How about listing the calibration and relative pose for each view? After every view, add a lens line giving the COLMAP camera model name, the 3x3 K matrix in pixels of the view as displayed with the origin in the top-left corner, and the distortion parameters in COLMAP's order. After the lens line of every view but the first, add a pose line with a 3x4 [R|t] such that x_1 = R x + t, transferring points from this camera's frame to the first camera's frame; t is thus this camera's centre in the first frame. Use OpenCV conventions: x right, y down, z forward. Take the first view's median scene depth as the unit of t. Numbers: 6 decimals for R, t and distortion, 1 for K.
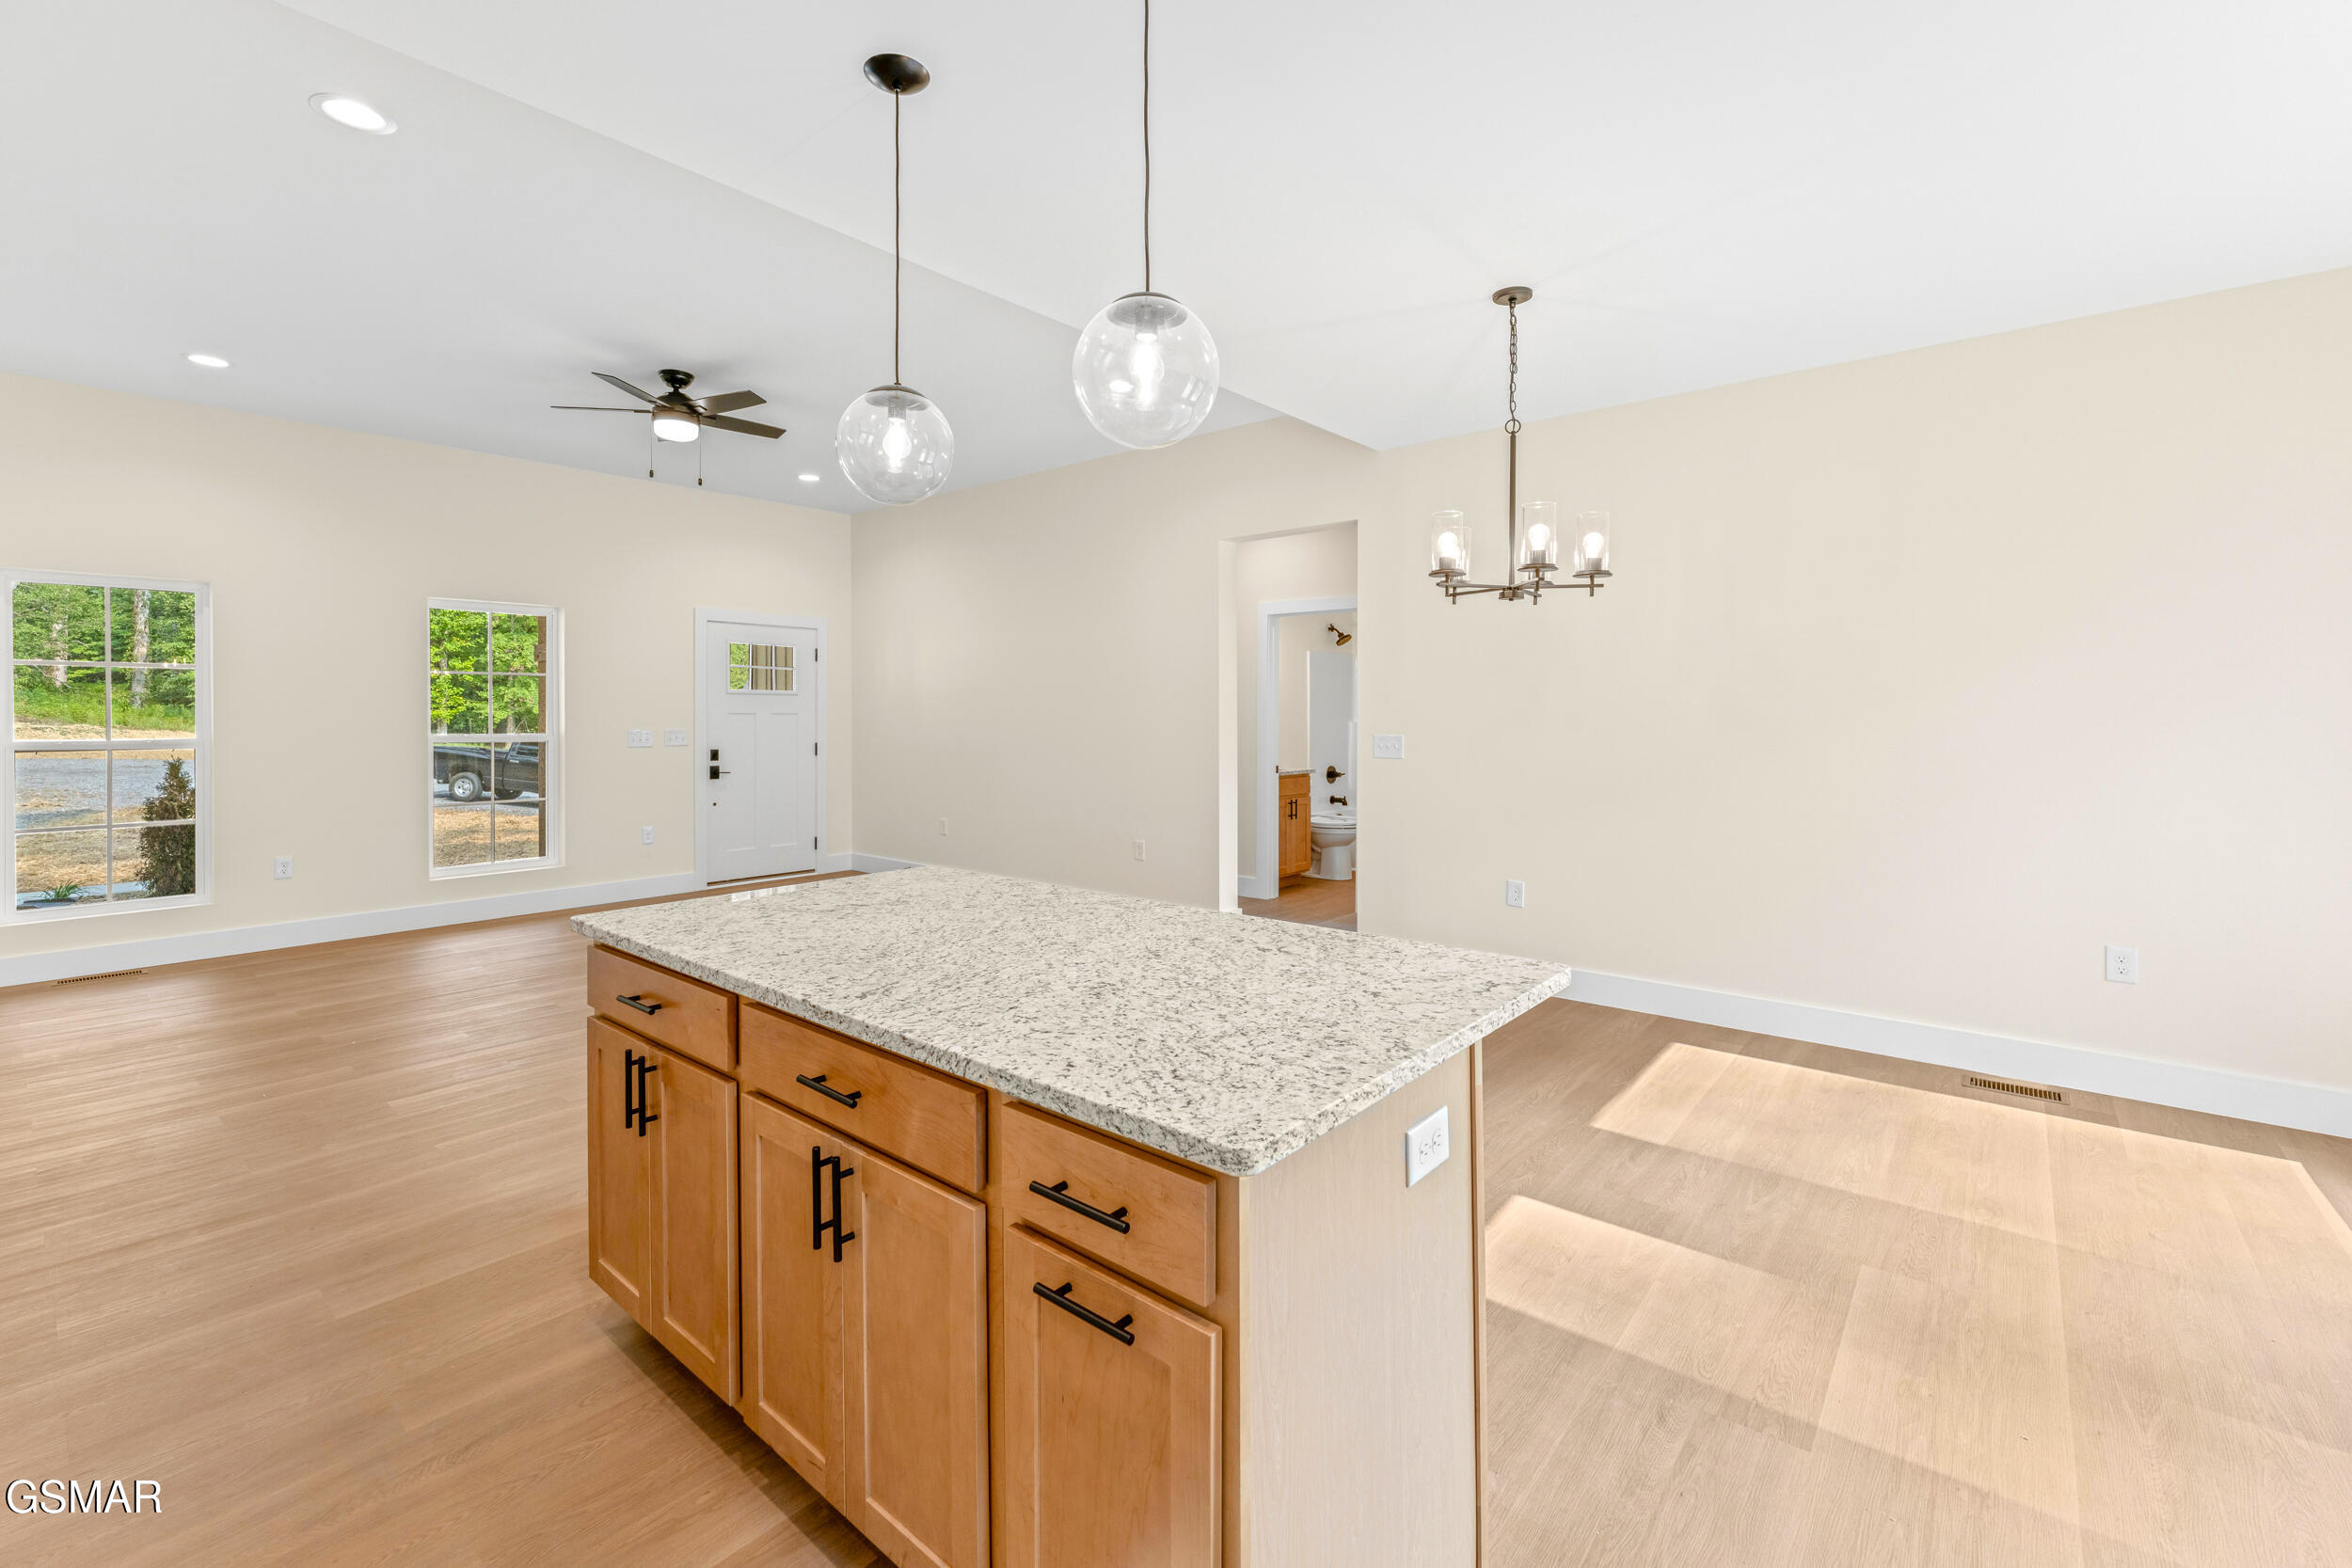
lens RADIAL K [[988.0, 0, 1162.2], [0, 988.0, 739.7], [0, 0, 1]] dist [-0.002499, 0.000387]
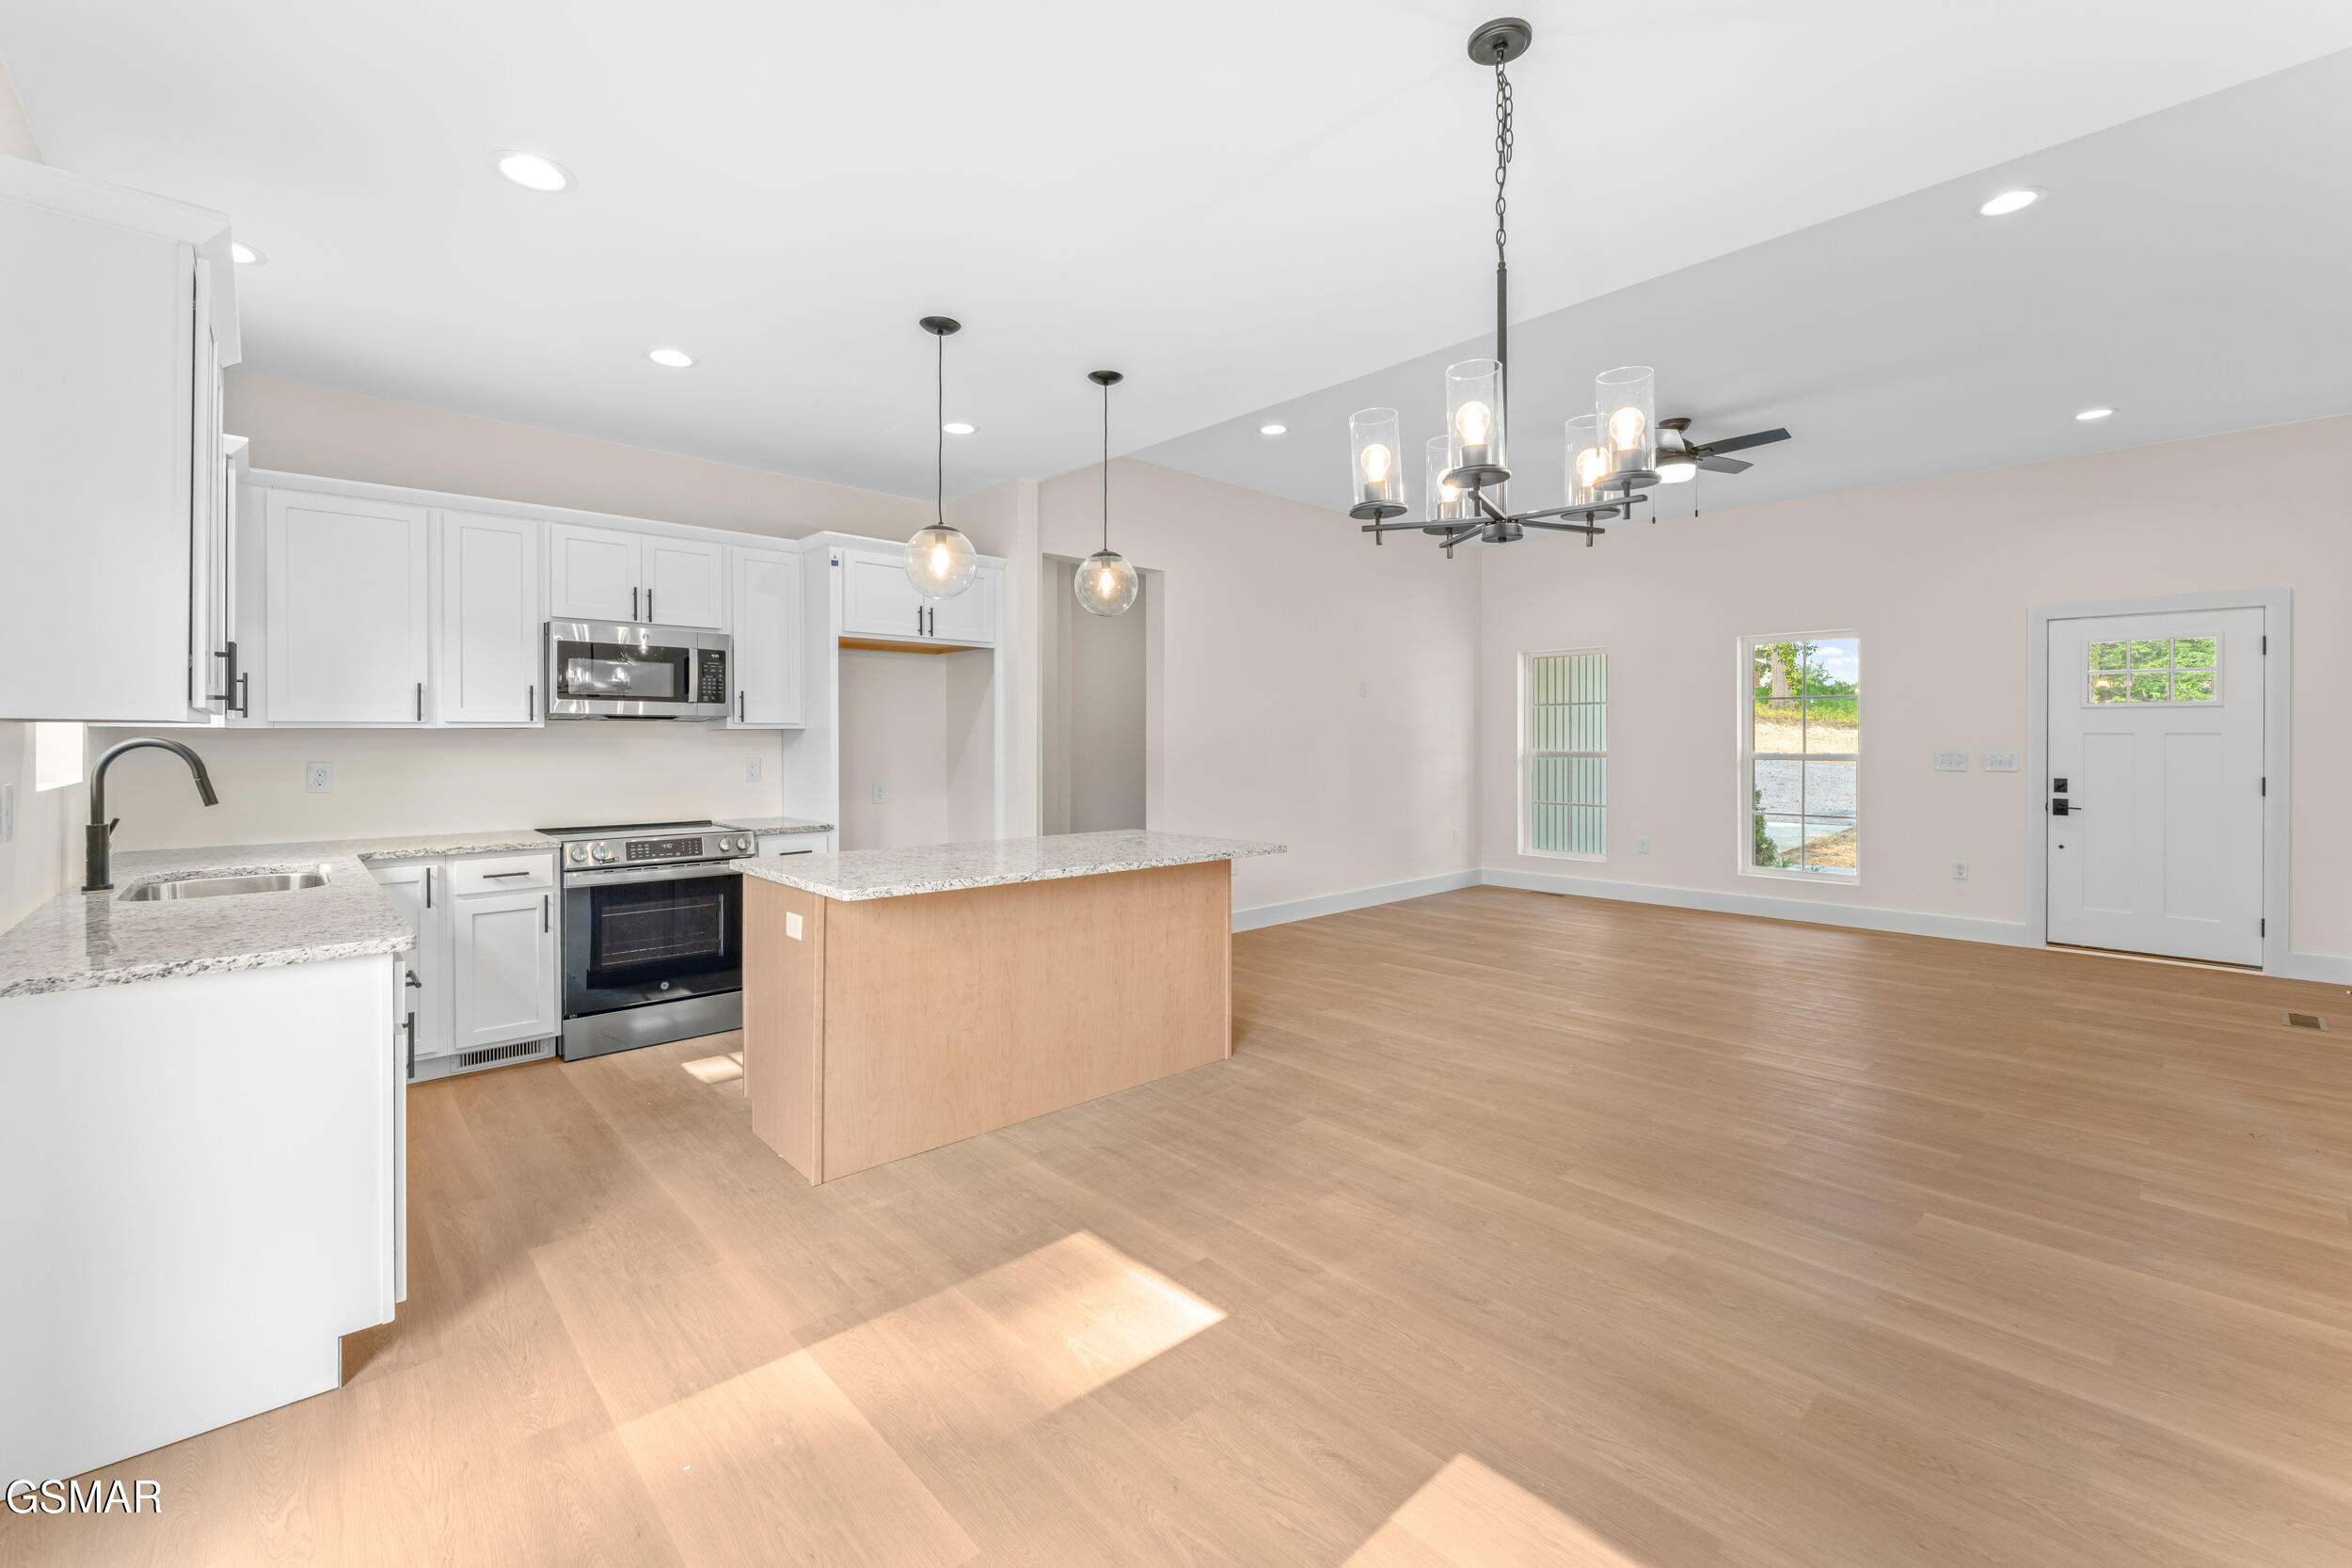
lens RADIAL K [[988.0, 0, 1162.2], [0, 988.0, 739.7], [0, 0, 1]] dist [-0.002499, 0.000387]
pose [[-0.127626, 0.002031, -0.991820, 0.559418], [-0.027167, 0.999616, 0.005542, -0.007834], [0.991450, 0.027652, -0.127521, 0.493738]]
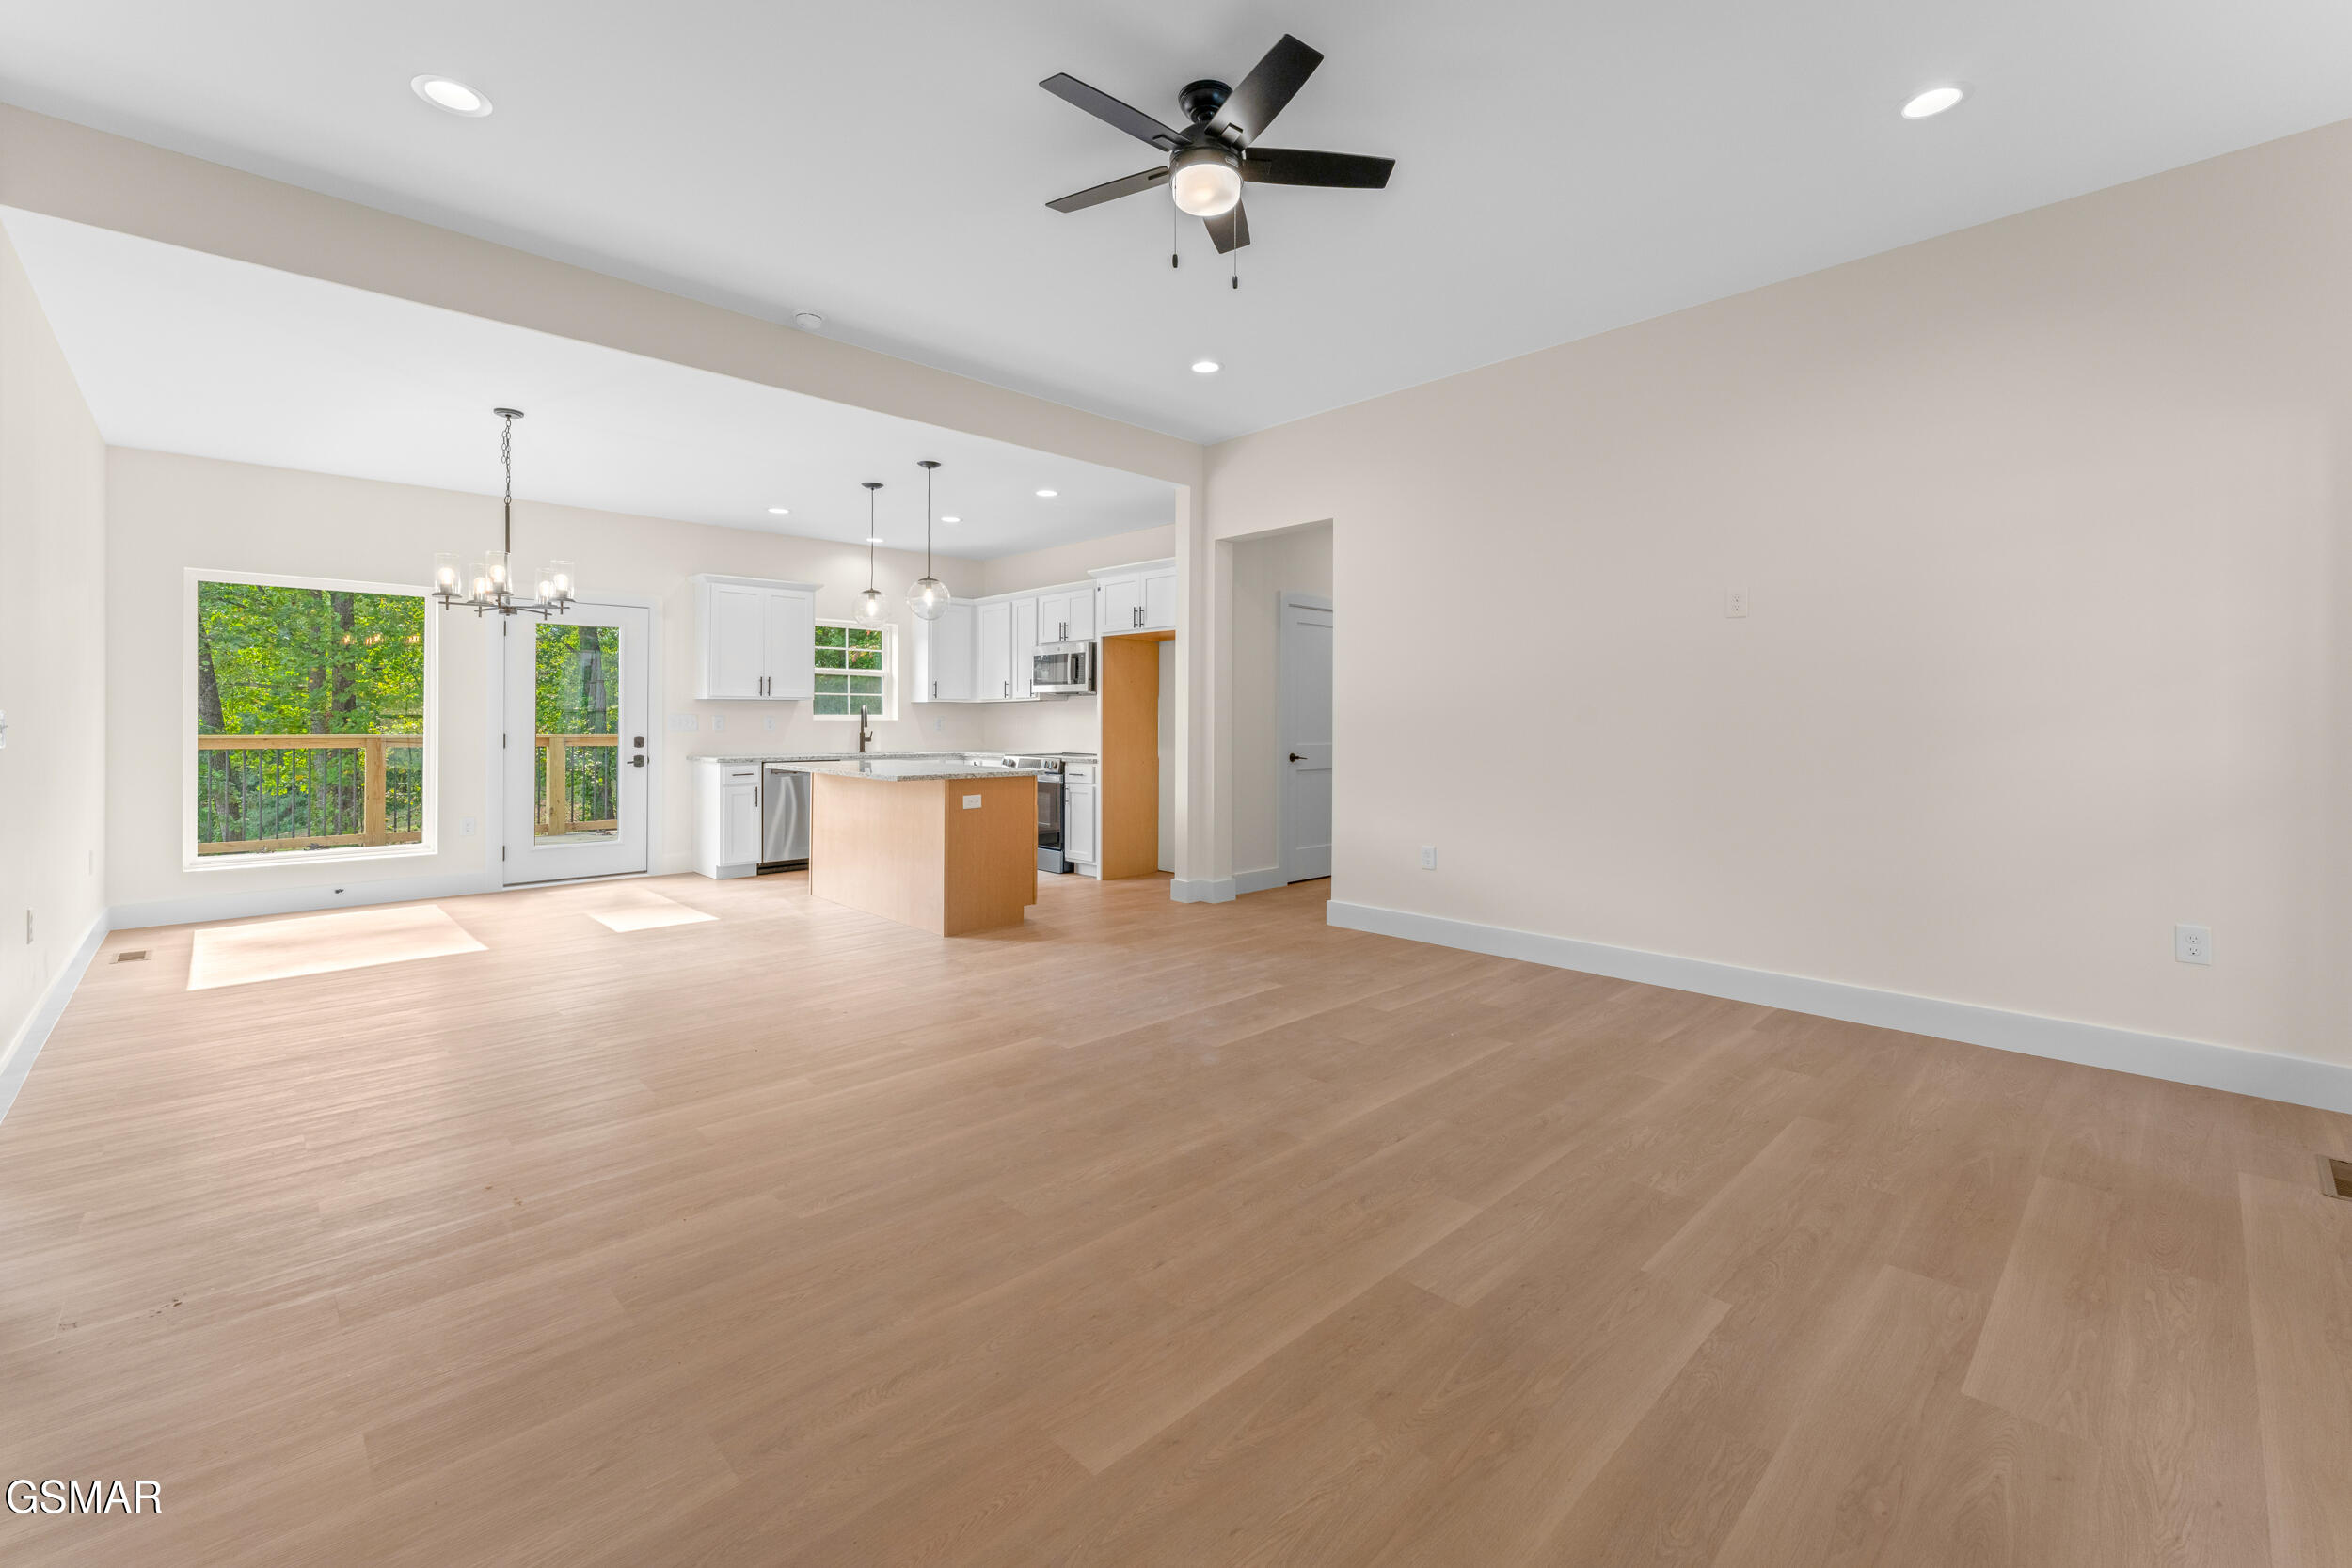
lens RADIAL K [[981.8, 0, 1191.6], [0, 981.8, 719.7], [0, 0, 1]] dist [-0.001015, -0.000028]
pose [[-0.994793, 0.000500, 0.101914, -0.455965], [0.003090, 0.999676, 0.025258, -0.007433], [-0.101868, 0.025441, -0.994473, 1.338184]]
